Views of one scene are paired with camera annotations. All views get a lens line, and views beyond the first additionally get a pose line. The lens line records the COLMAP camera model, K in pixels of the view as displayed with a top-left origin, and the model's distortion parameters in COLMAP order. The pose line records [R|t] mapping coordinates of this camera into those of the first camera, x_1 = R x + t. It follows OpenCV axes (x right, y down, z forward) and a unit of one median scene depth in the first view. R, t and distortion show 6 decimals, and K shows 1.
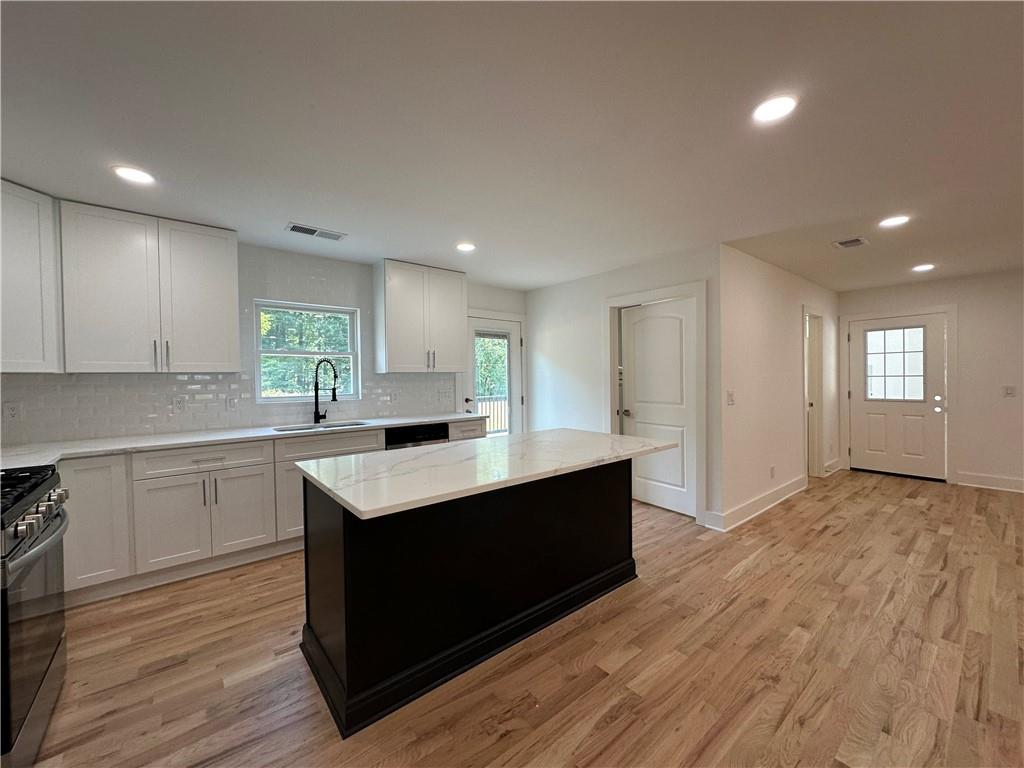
lens RADIAL K [[408.7, 0, 512.2], [0, 408.7, 382.8], [0, 0, 1]] dist [-0.001886, 0.000644]
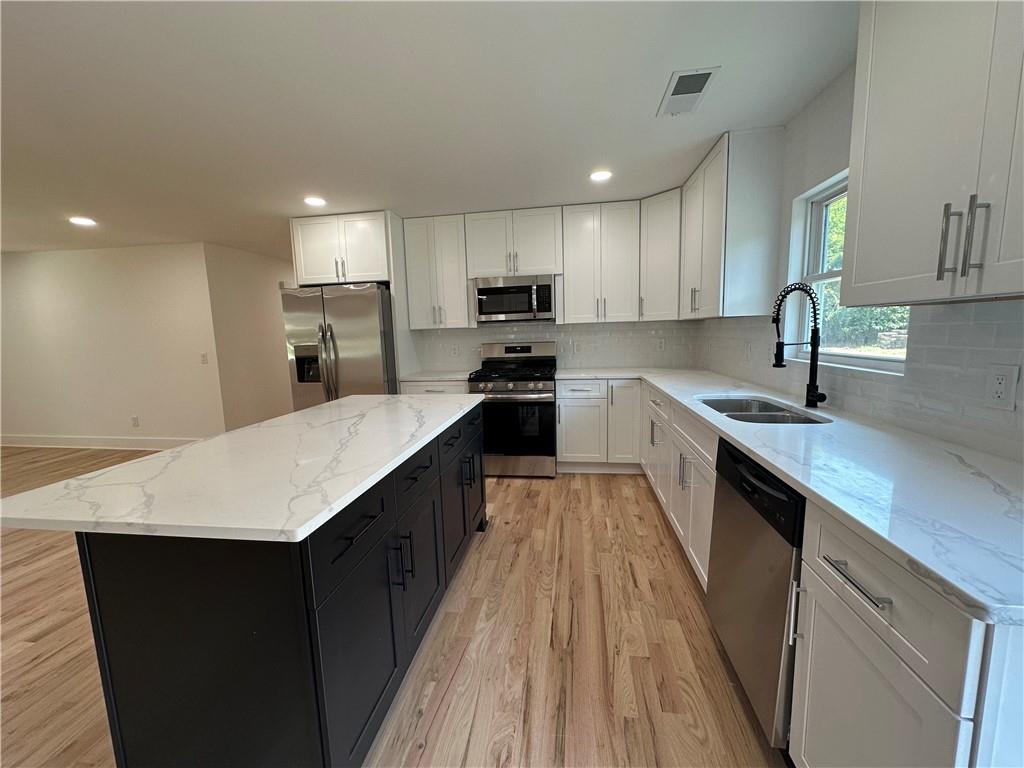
lens RADIAL K [[408.7, 0, 511.7], [0, 408.7, 381.0], [0, 0, 1]] dist [-0.001886, 0.000644]
pose [[-0.741318, 0.115816, -0.661086, 0.220580], [0.028061, 0.989486, 0.141883, -0.028098], [0.670567, 0.086630, -0.736773, 1.523638]]
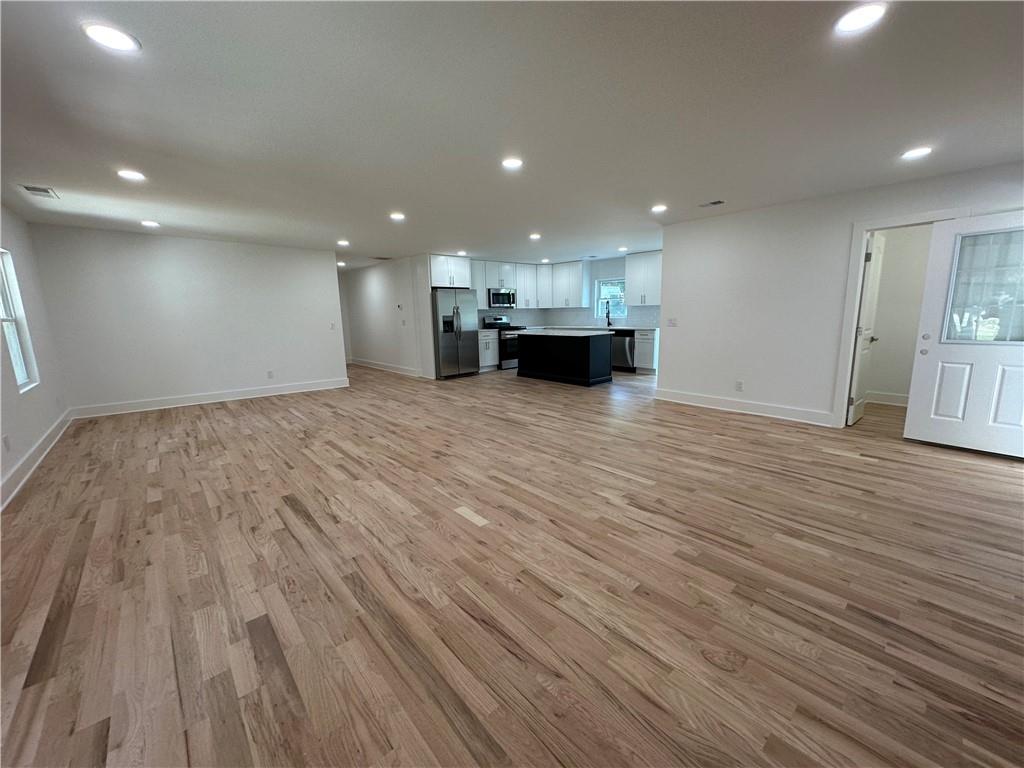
lens RADIAL K [[408.7, 0, 511.4], [0, 408.7, 385.7], [0, 0, 1]] dist [-0.001886, 0.000644]
pose [[0.031277, 0.186167, -0.982020, 2.826282], [0.003531, 0.982474, 0.186365, -0.023691], [0.999505, -0.009296, 0.030072, 0.419515]]
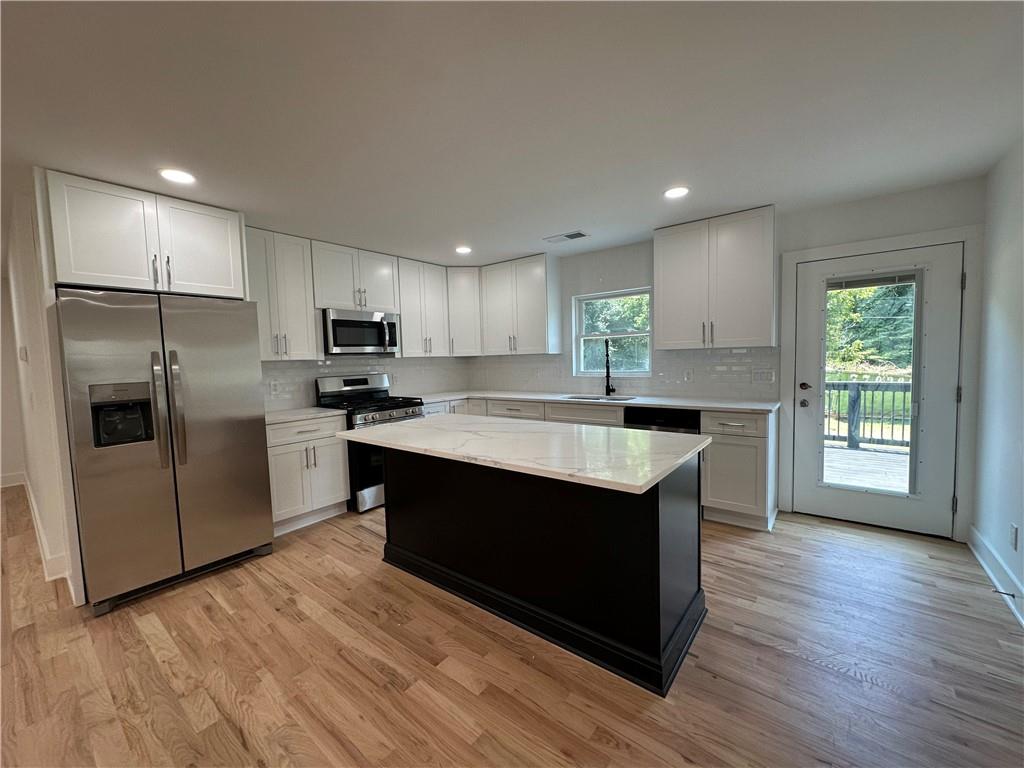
lens RADIAL K [[408.7, 0, 512.9], [0, 408.7, 383.1], [0, 0, 1]] dist [-0.001886, 0.000644]
pose [[0.213381, 0.065132, -0.974796, 0.802849], [0.008836, 0.997606, 0.068590, -0.023909], [0.976929, -0.023249, 0.212294, 0.663896]]
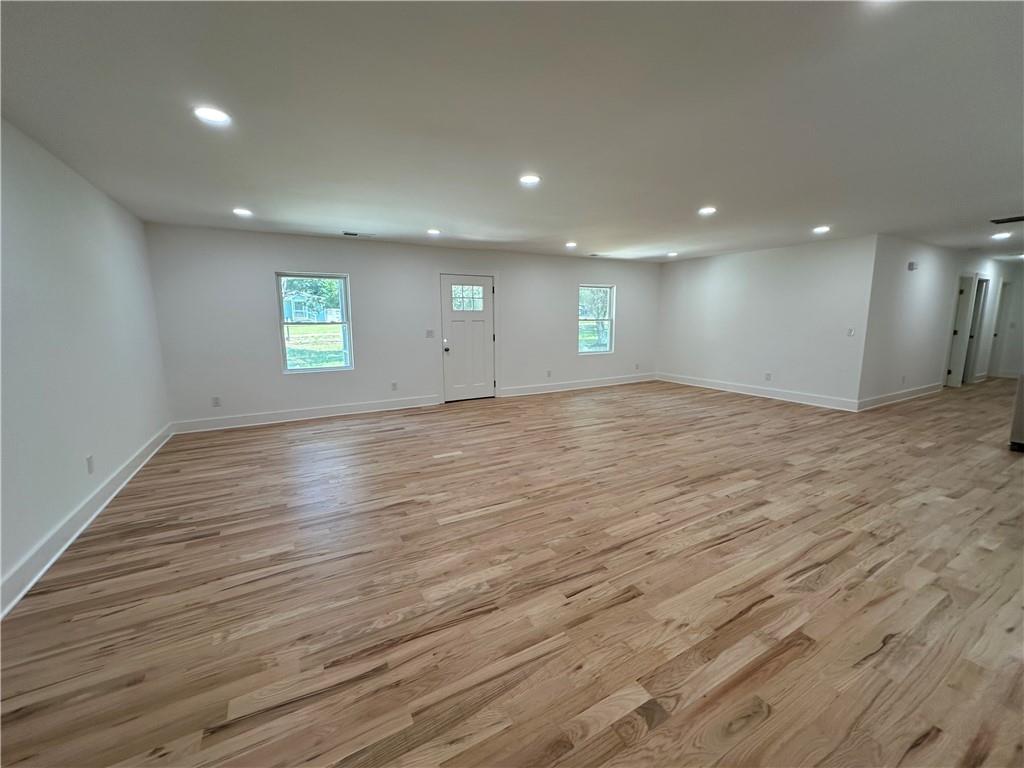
lens RADIAL K [[408.7, 0, 512.7], [0, 408.7, 382.7], [0, 0, 1]] dist [-0.001886, 0.000644]
pose [[-0.985020, -0.006349, 0.172321, 1.406991], [0.022043, 0.986487, 0.162347, -0.035614], [-0.171023, 0.163714, -0.971570, 1.747264]]
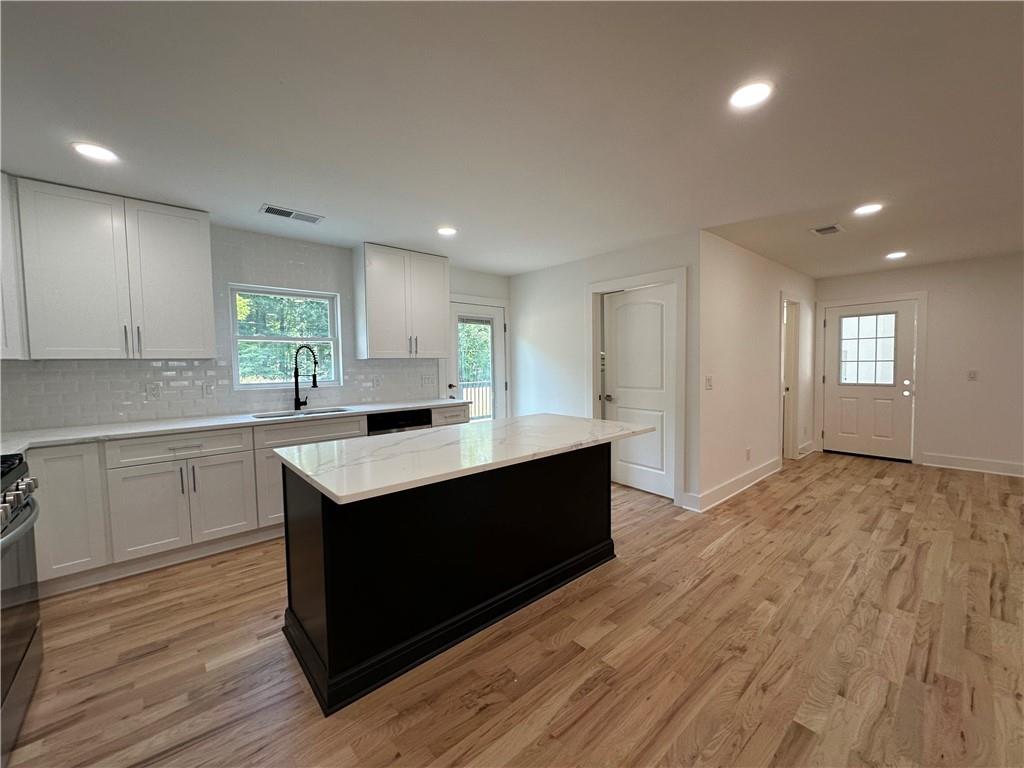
lens RADIAL K [[408.7, 0, 512.1], [0, 408.7, 383.0], [0, 0, 1]] dist [-0.001886, 0.000644]
pose [[0.999451, -0.003548, 0.032932, 0.012740], [0.002369, 0.999356, 0.035791, -0.000301], [-0.033038, -0.035694, 0.998817, -0.005187]]
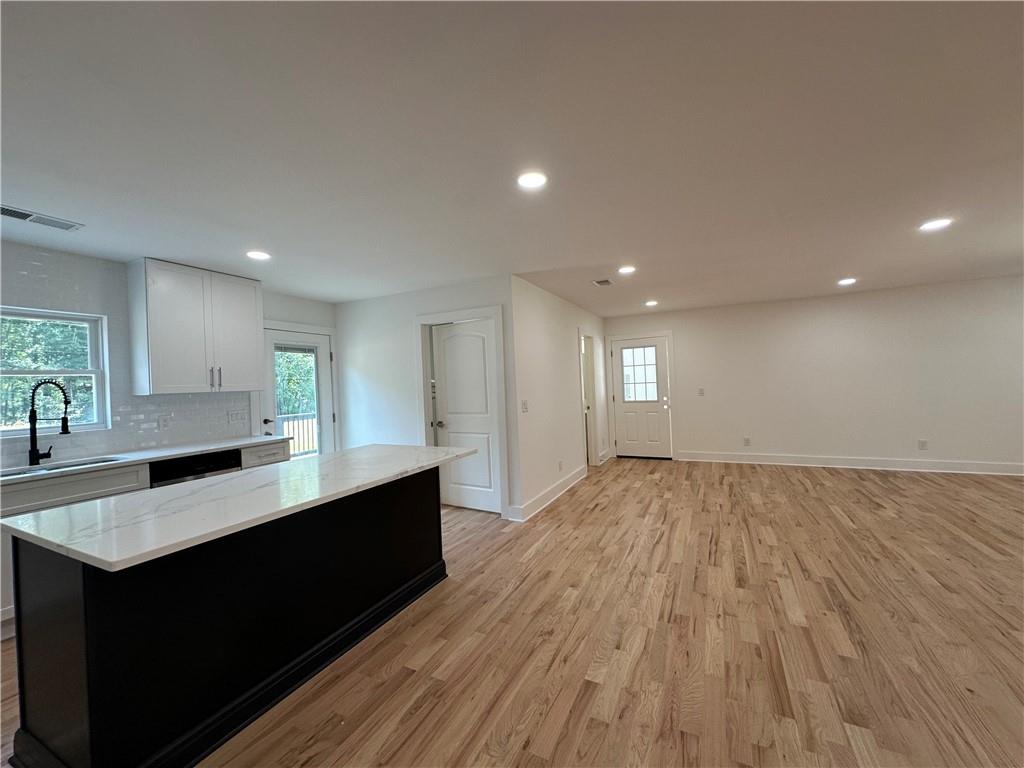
lens RADIAL K [[408.7, 0, 511.5], [0, 408.7, 383.7], [0, 0, 1]] dist [-0.001886, 0.000644]
pose [[0.912369, -0.024169, 0.408655, 0.029944], [0.034219, 0.999265, -0.017298, -0.010636], [-0.407937, 0.029766, 0.912525, -0.073207]]
